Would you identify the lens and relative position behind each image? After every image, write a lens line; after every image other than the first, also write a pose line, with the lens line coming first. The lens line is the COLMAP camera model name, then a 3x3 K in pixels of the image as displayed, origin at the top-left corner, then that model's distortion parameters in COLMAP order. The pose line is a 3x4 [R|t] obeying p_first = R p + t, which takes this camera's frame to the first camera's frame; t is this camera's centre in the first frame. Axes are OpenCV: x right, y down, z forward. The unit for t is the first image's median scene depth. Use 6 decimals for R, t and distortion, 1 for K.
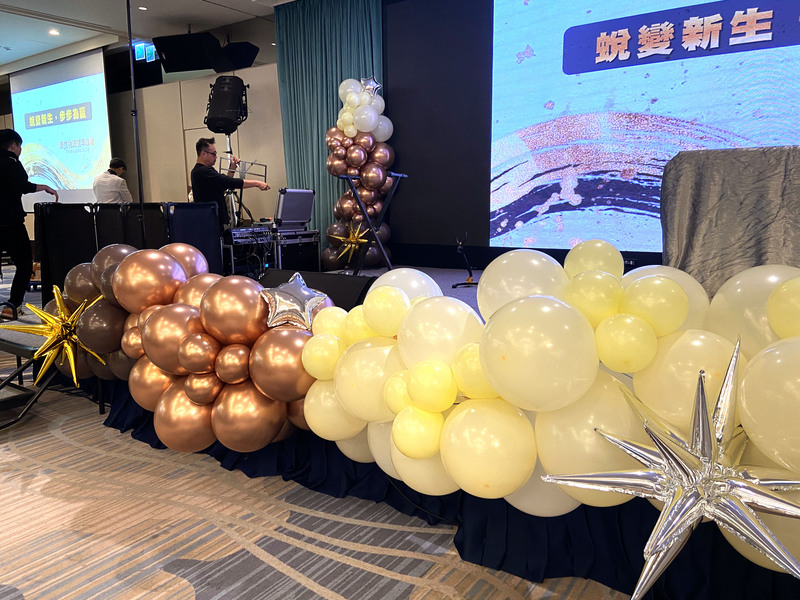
lens RADIAL K [[601.0, 0, 399.5], [0, 601.0, 289.5], [0, 0, 1]] dist [0.096131, -0.107043]
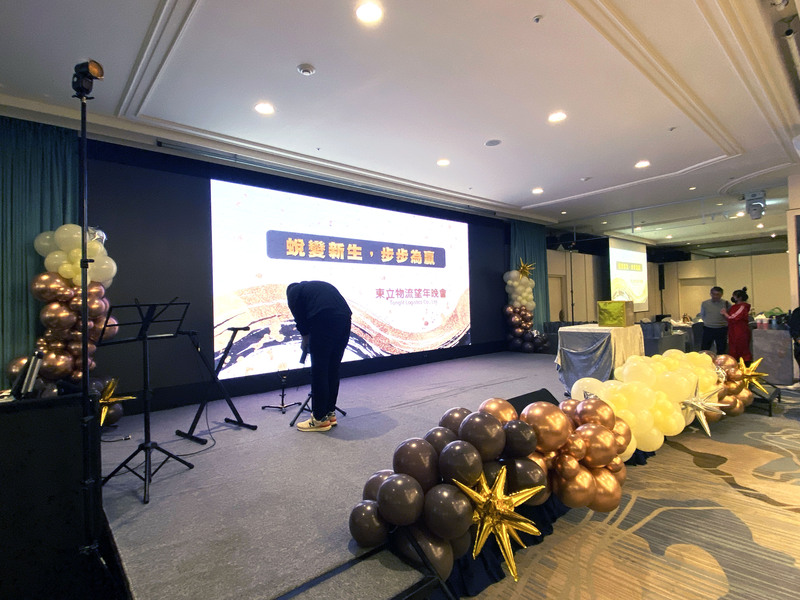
lens RADIAL K [[408.8, 0, 398.8], [0, 408.8, 294.3], [0, 0, 1]] dist [0.015849, -0.006648]
pose [[0.227529, 0.027160, 0.973392, -0.713029], [0.162005, 0.984624, -0.065342, -0.156025], [-0.960200, 0.172562, 0.219631, 0.523678]]
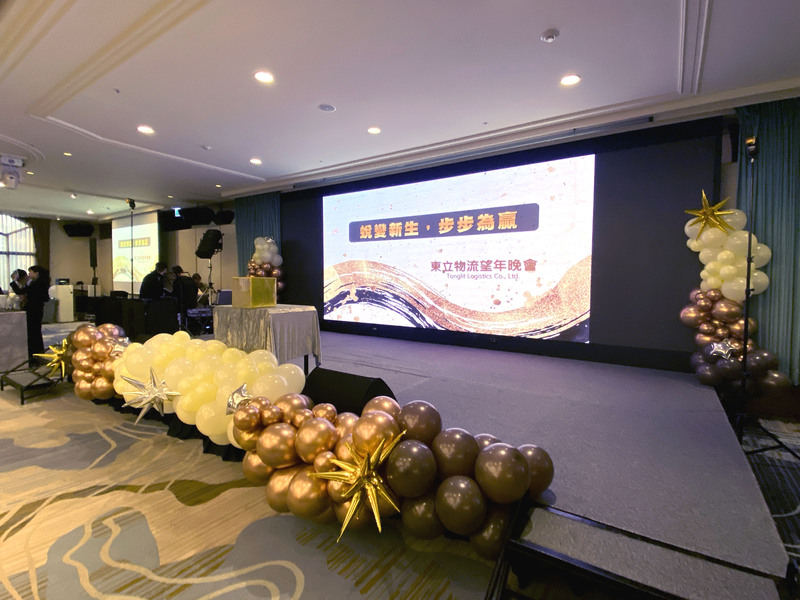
lens RADIAL K [[387.6, 0, 404.3], [0, 387.6, 298.4], [0, 0, 1]] dist [0.013021, -0.012624]
pose [[0.999204, 0.020621, 0.034151, 0.463916], [-0.017238, 0.995179, -0.096550, -0.024220], [-0.035977, 0.095884, 0.994742, -0.396204]]
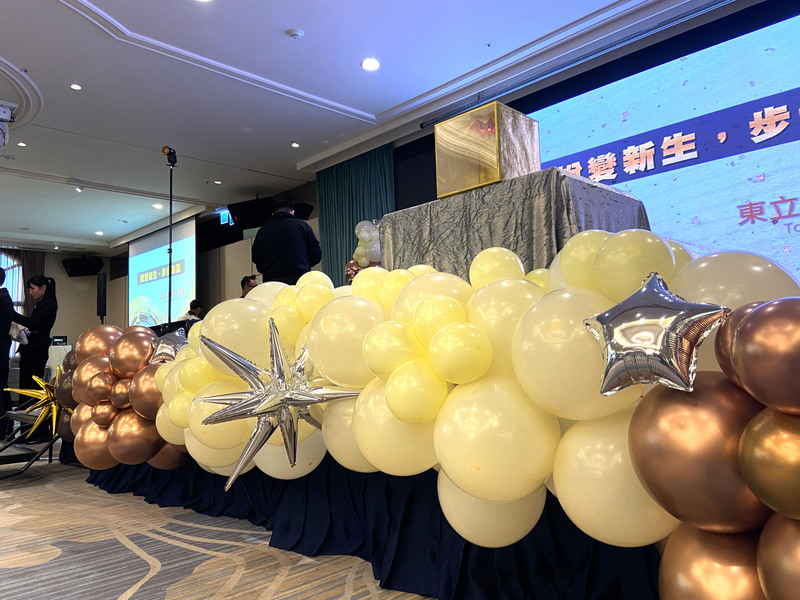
lens RADIAL K [[601.0, 0, 399.7], [0, 601.0, 292.0], [0, 0, 1]] dist [0.096131, -0.107043]
pose [[0.983450, -0.044549, -0.175616, 0.233799], [0.000388, 0.969815, -0.243840, 0.095198], [0.181178, 0.239737, 0.953782, -0.098268]]
